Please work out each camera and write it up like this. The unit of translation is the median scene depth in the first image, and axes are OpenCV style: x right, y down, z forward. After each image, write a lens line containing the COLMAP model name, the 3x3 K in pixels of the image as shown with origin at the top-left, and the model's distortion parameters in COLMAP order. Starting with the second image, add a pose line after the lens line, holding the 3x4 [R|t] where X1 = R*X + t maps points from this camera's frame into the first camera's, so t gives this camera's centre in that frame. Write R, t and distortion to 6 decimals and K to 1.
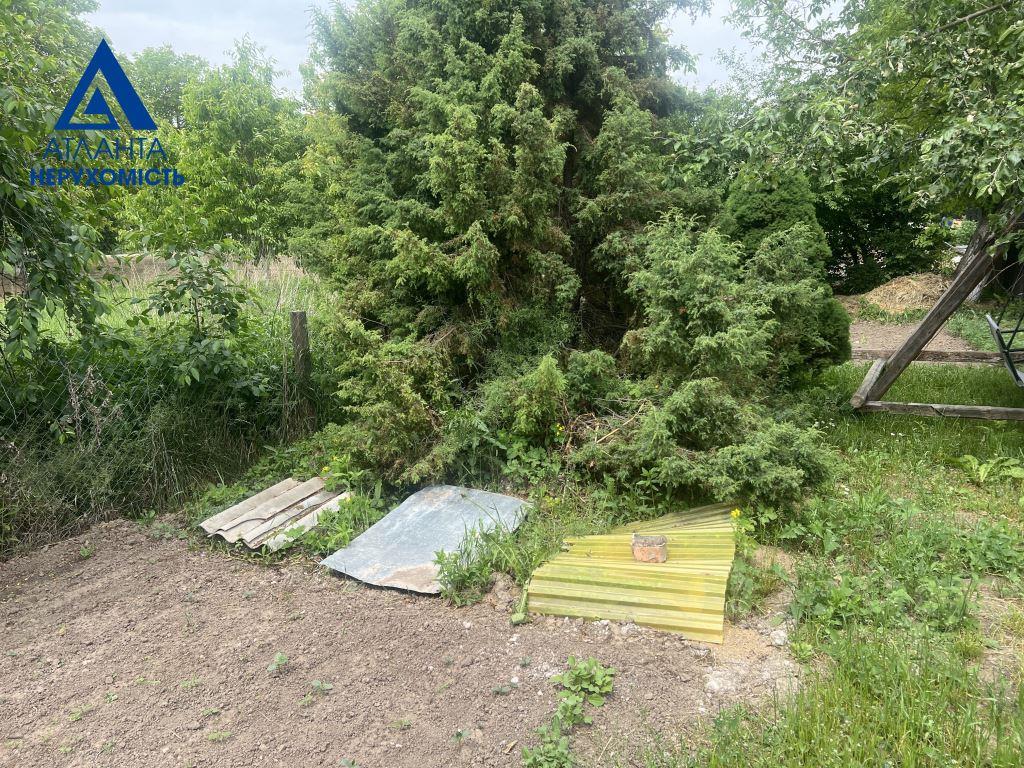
lens RADIAL K [[765.2, 0, 512.2], [0, 765.2, 395.8], [0, 0, 1]] dist [0.064798, -0.067362]
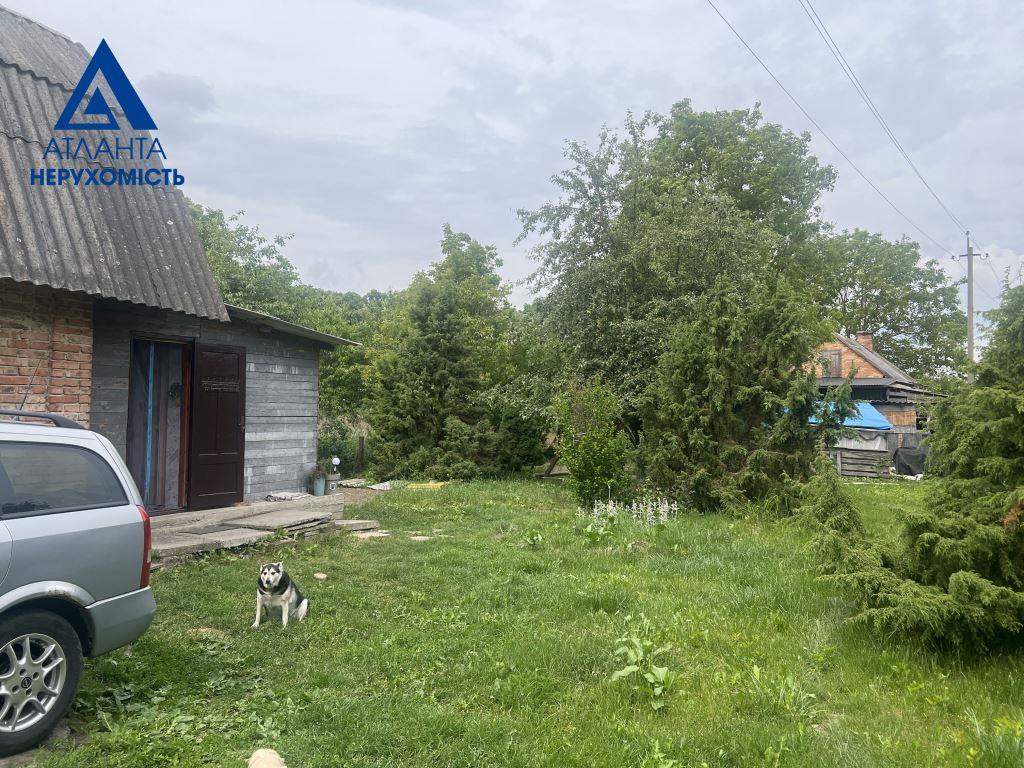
lens RADIAL K [[767.0, 0, 517.1], [0, 767.0, 379.8], [0, 0, 1]] dist [0.051476, -0.060951]
pose [[0.997862, 0.055678, -0.034214, 0.600505], [-0.062174, 0.970096, -0.234625, 0.482949], [0.020128, 0.236250, 0.971484, -2.787088]]
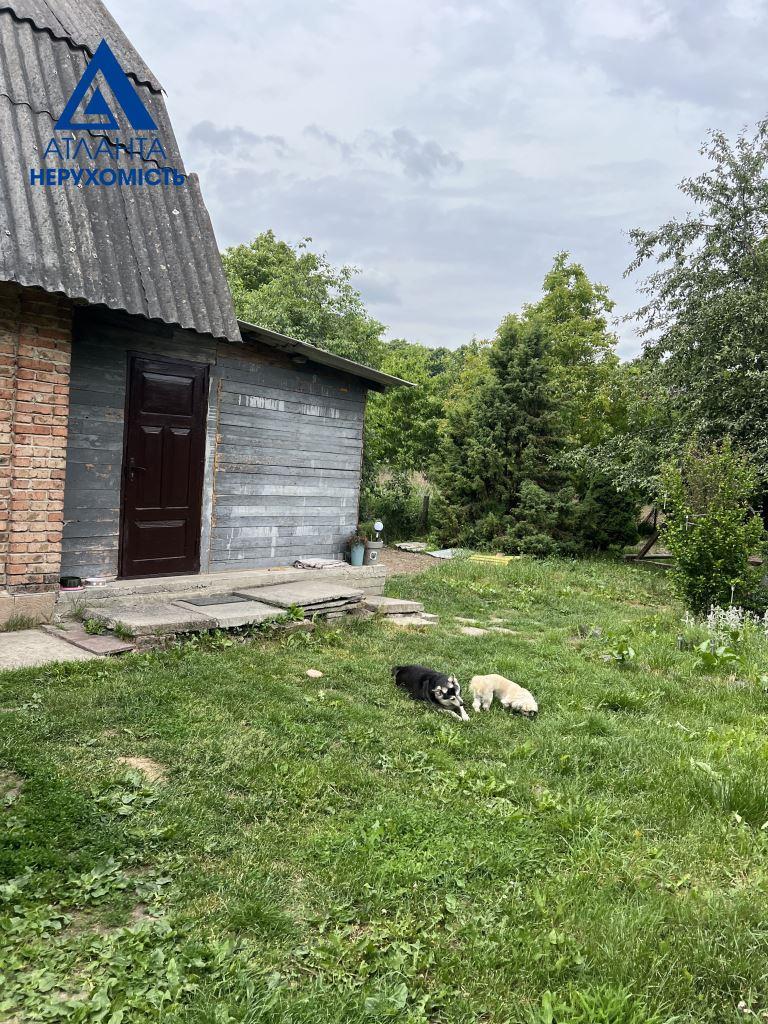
lens RADIAL K [[758.1, 0, 387.0], [0, 758.1, 512.4], [0, 0, 1]] dist [0.076945, -0.080912]
pose [[0.945292, 0.133890, -0.297483, 0.566777], [-0.172990, 0.978858, -0.109139, 0.373001], [0.276581, 0.154630, 0.948469, -2.247996]]
